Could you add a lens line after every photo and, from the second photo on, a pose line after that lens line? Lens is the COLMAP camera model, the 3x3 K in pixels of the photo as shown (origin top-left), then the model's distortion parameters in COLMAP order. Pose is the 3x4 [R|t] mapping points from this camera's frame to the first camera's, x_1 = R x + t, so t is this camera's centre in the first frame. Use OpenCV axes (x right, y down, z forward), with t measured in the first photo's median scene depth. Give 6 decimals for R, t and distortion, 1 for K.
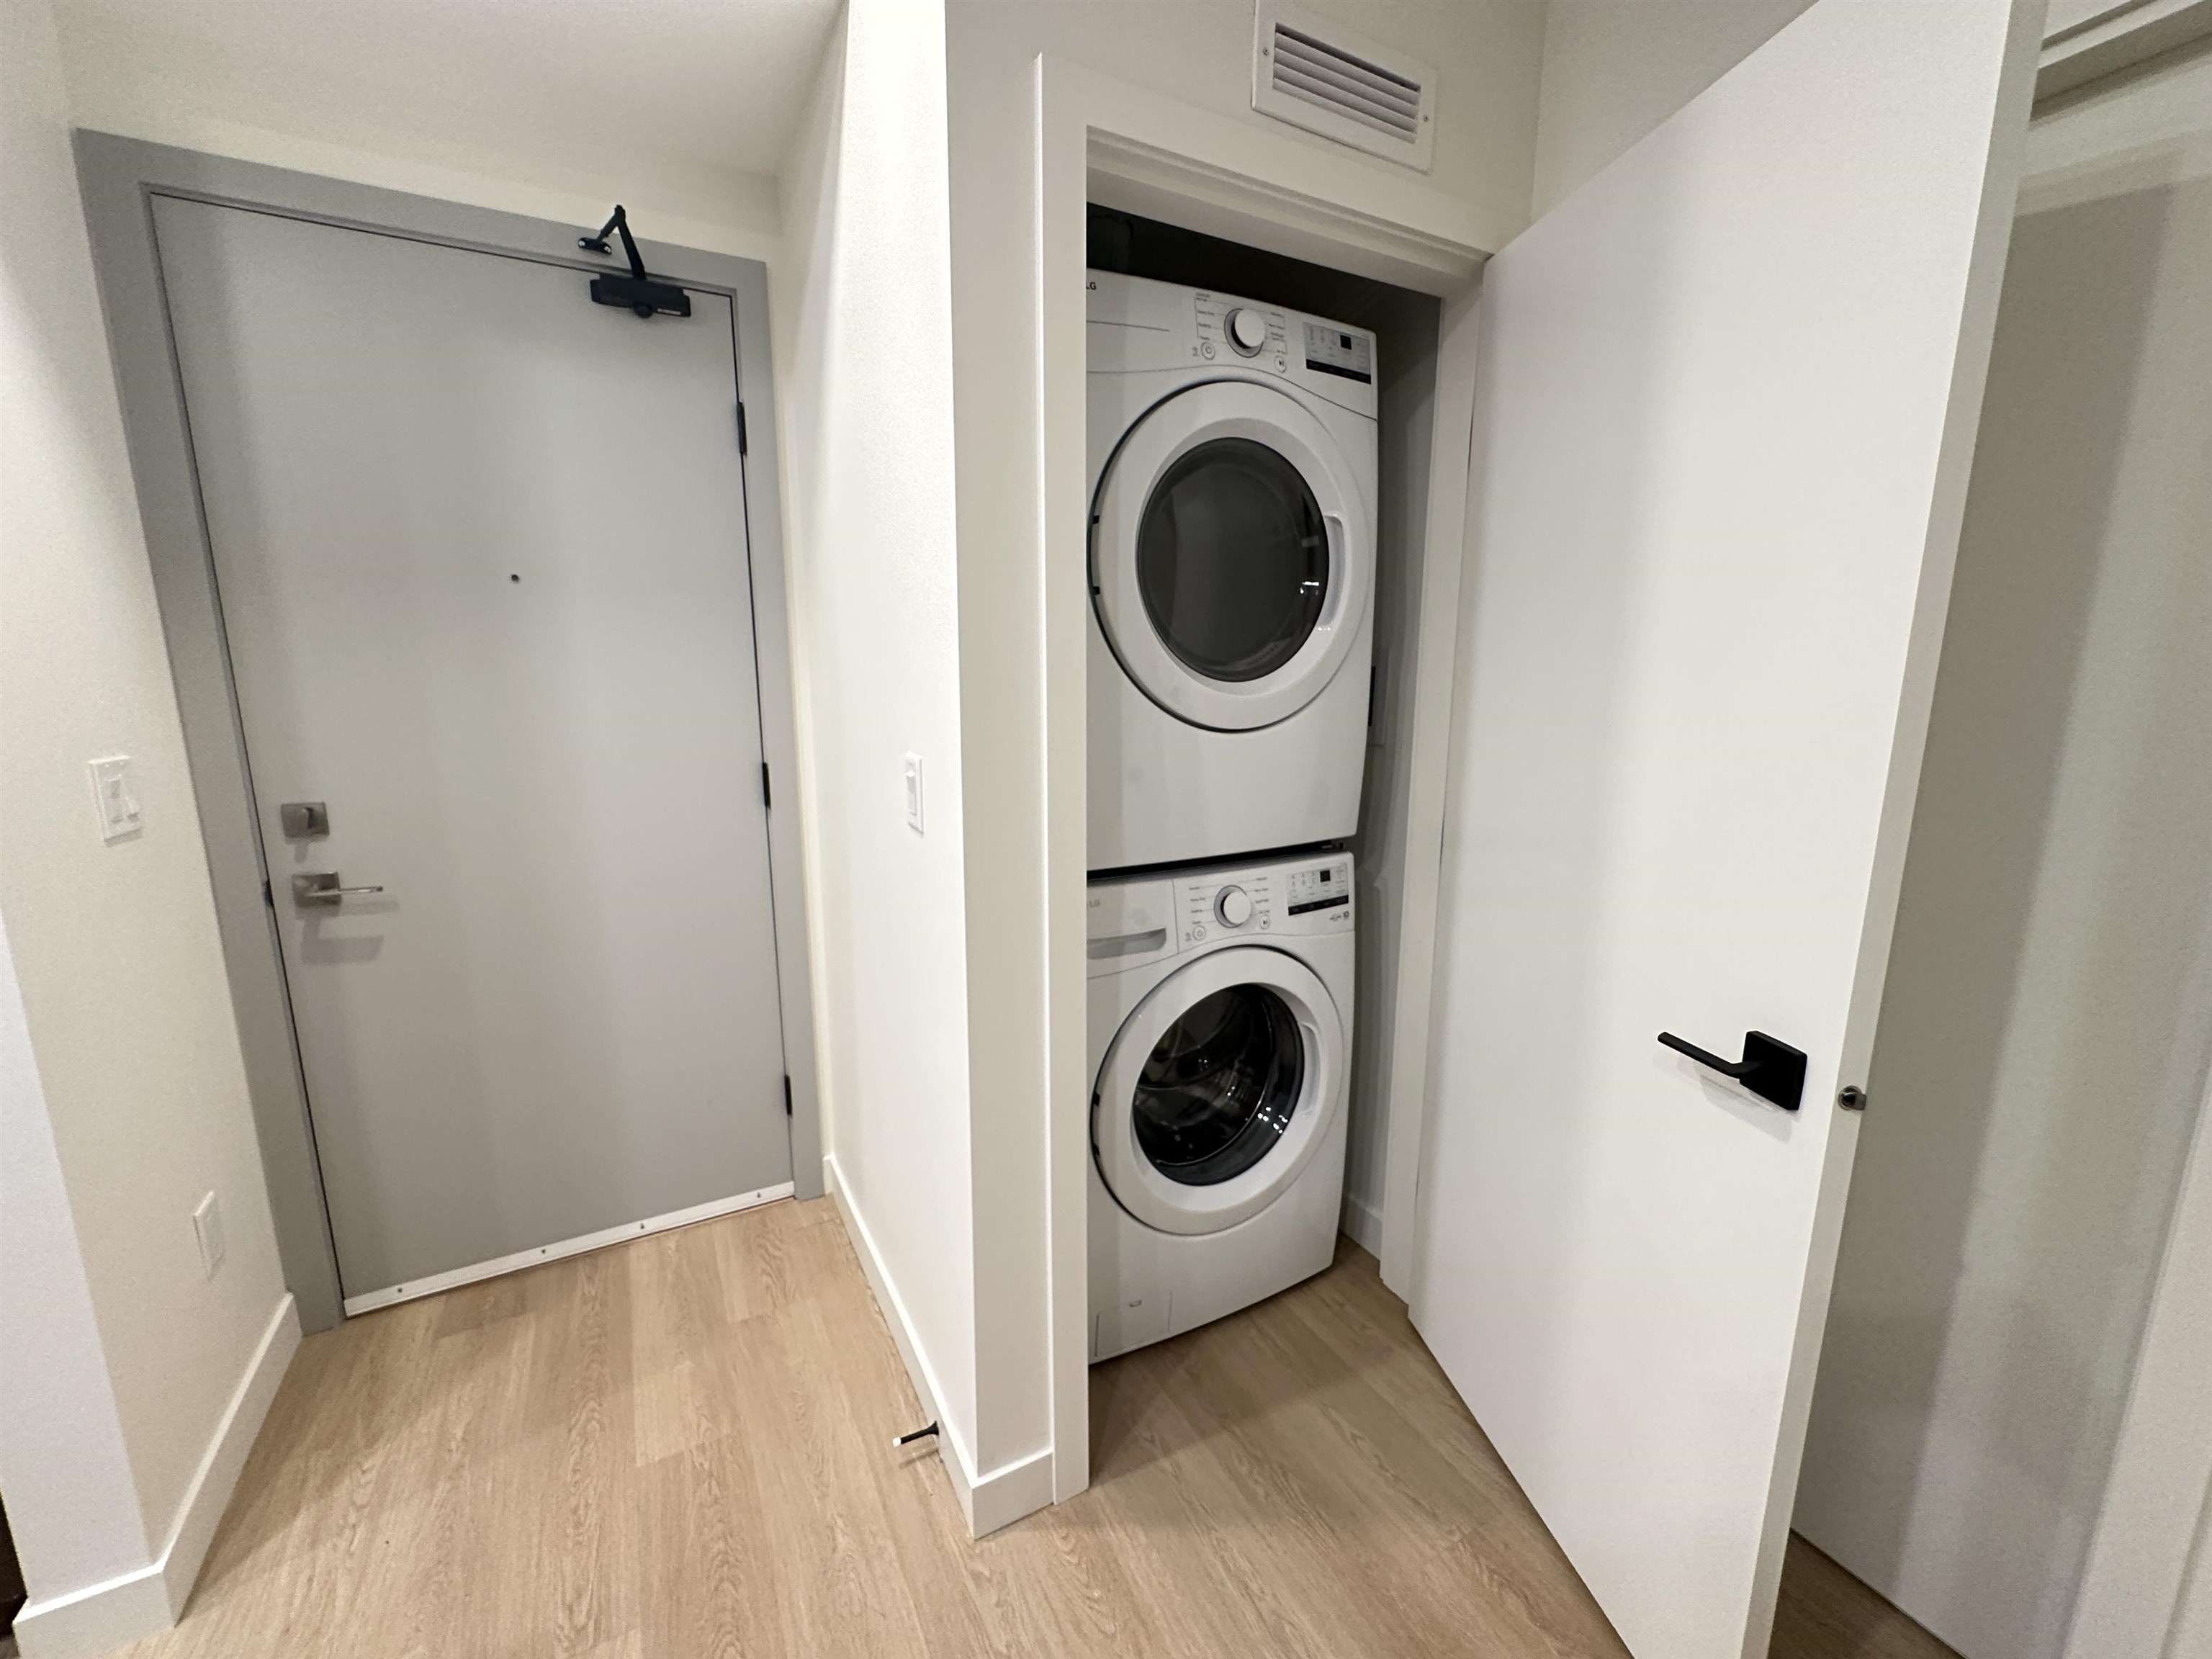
lens RADIAL K [[888.1, 0, 1101.4], [0, 888.1, 829.5], [0, 0, 1]] dist [-0.000135, 0.000186]
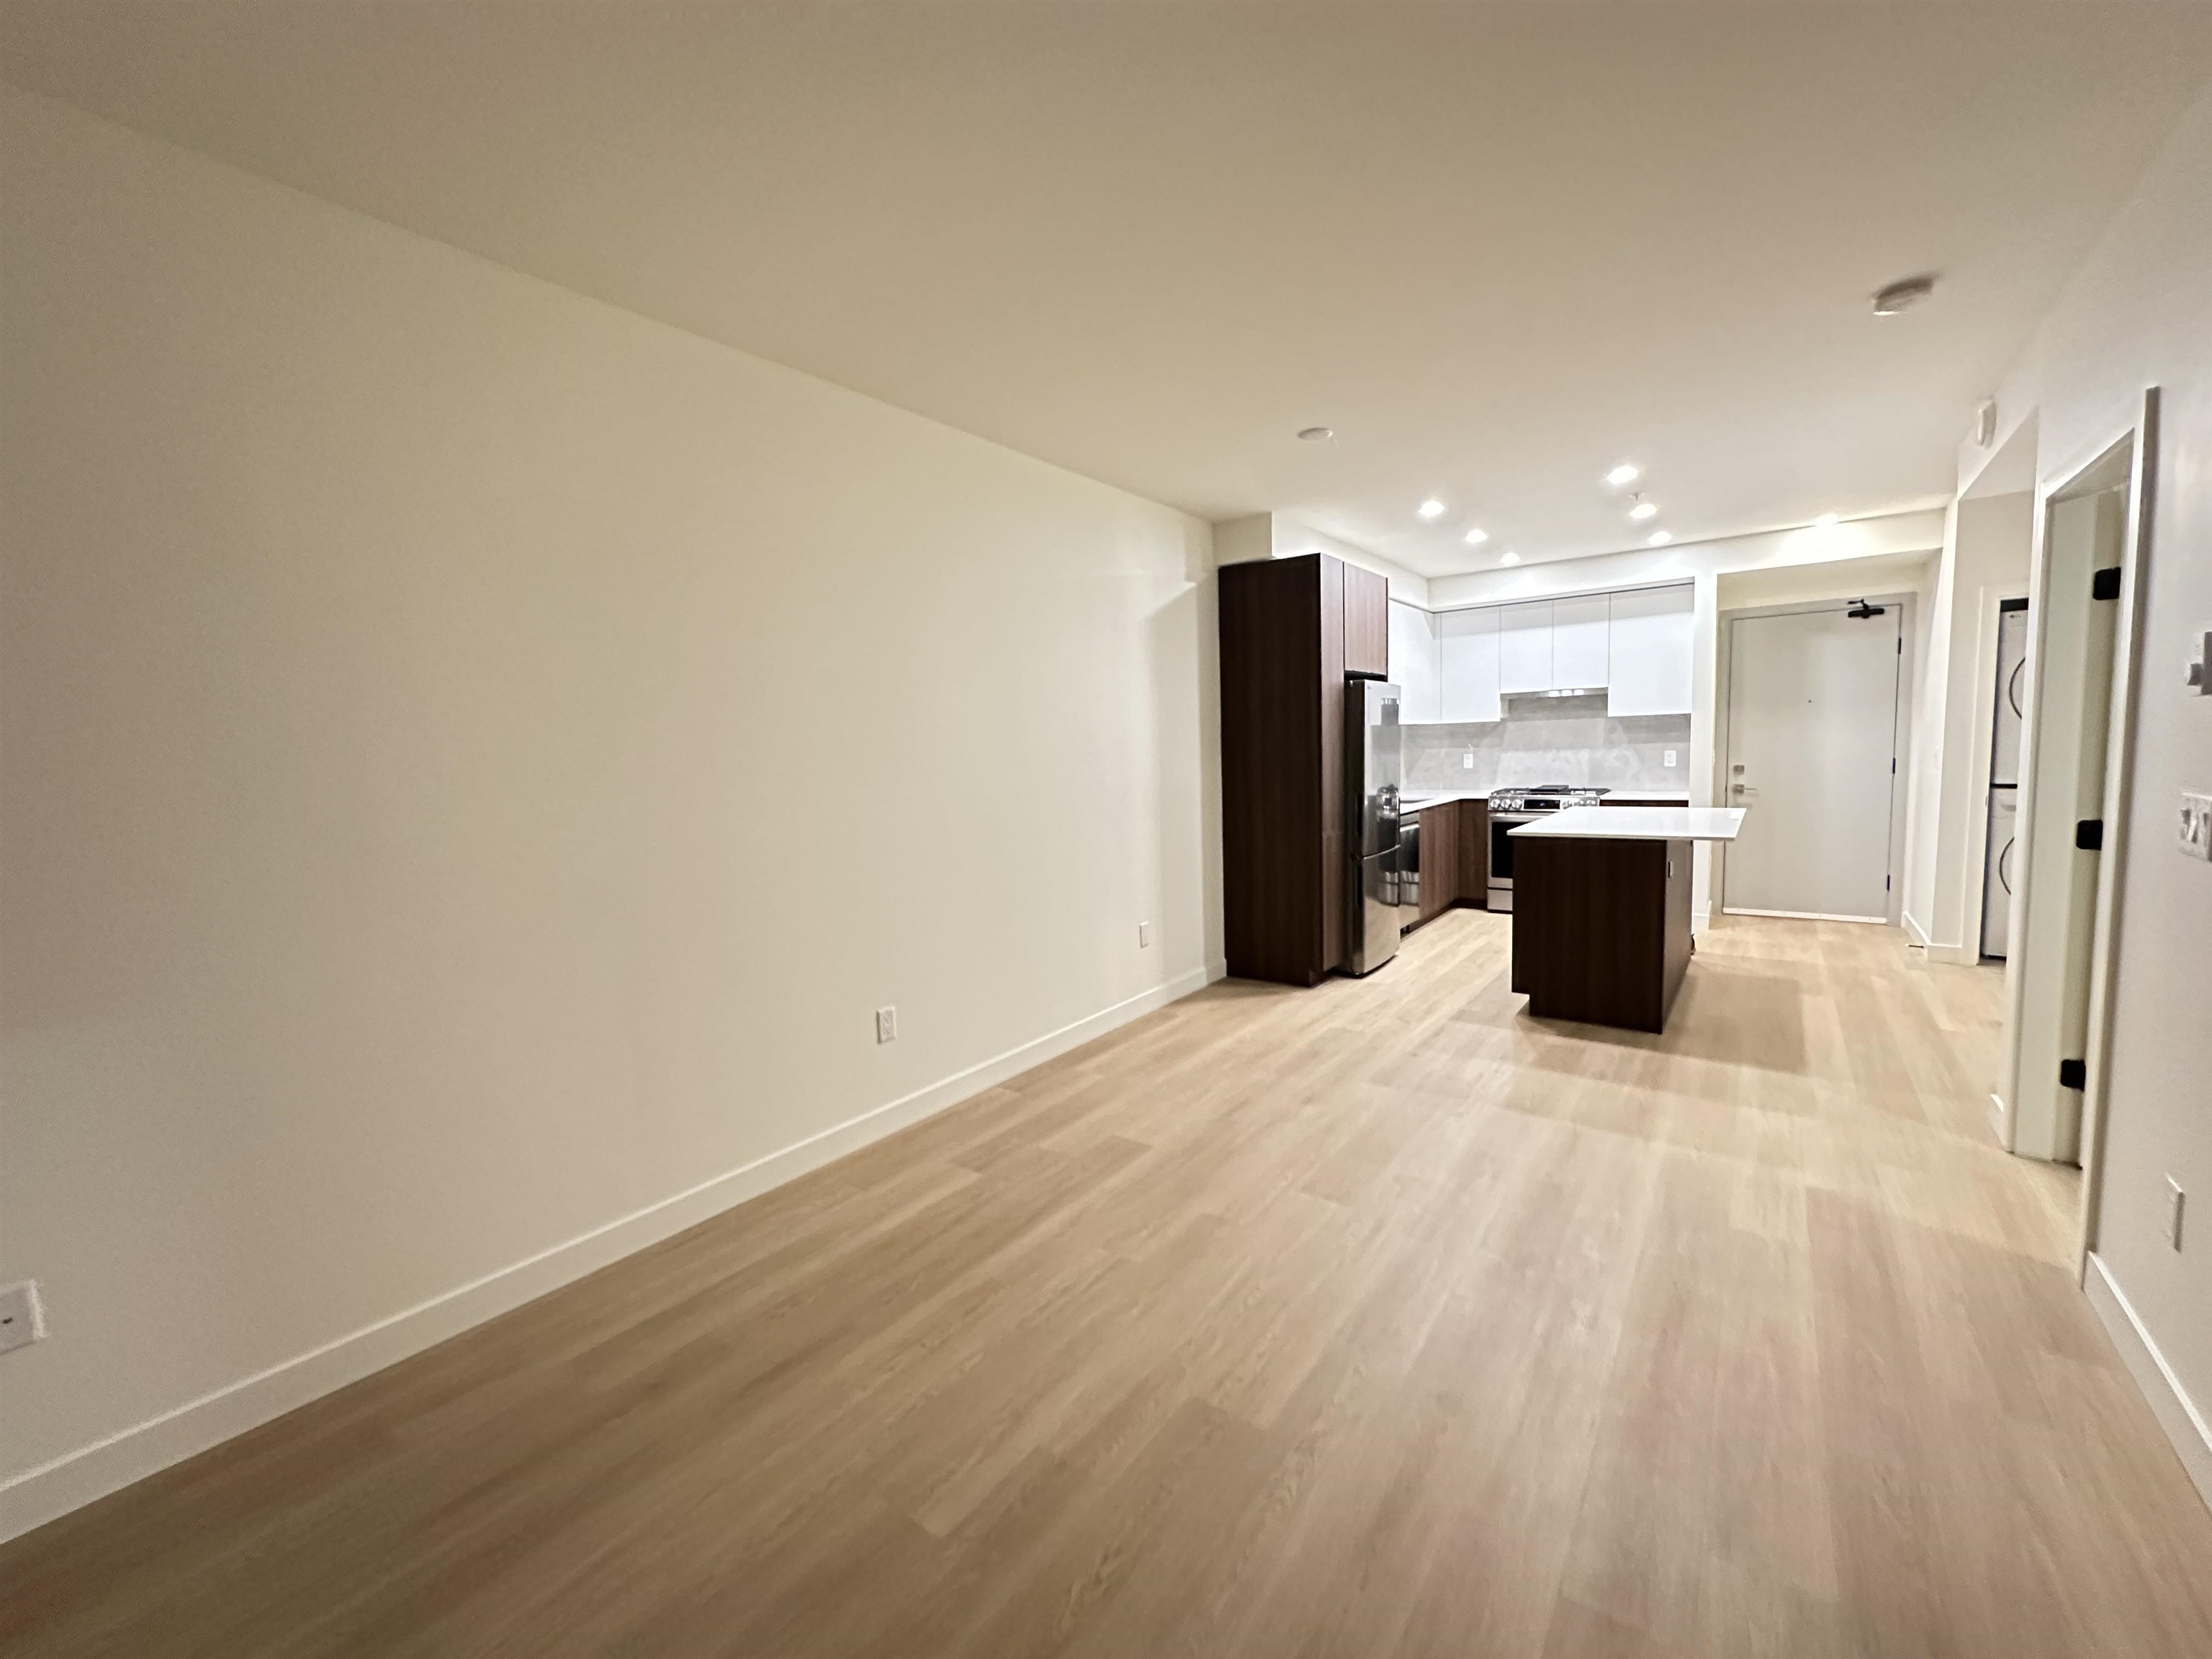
lens RADIAL K [[880.9, 0, 1101.3], [0, 880.9, 827.5], [0, 0, 1]] dist [-0.001420, 0.000424]
pose [[0.418650, 0.069629, -0.905474, 1.417436], [-0.132188, 0.991110, 0.015097, 0.553885], [0.898475, 0.113373, 0.424132, -3.088468]]
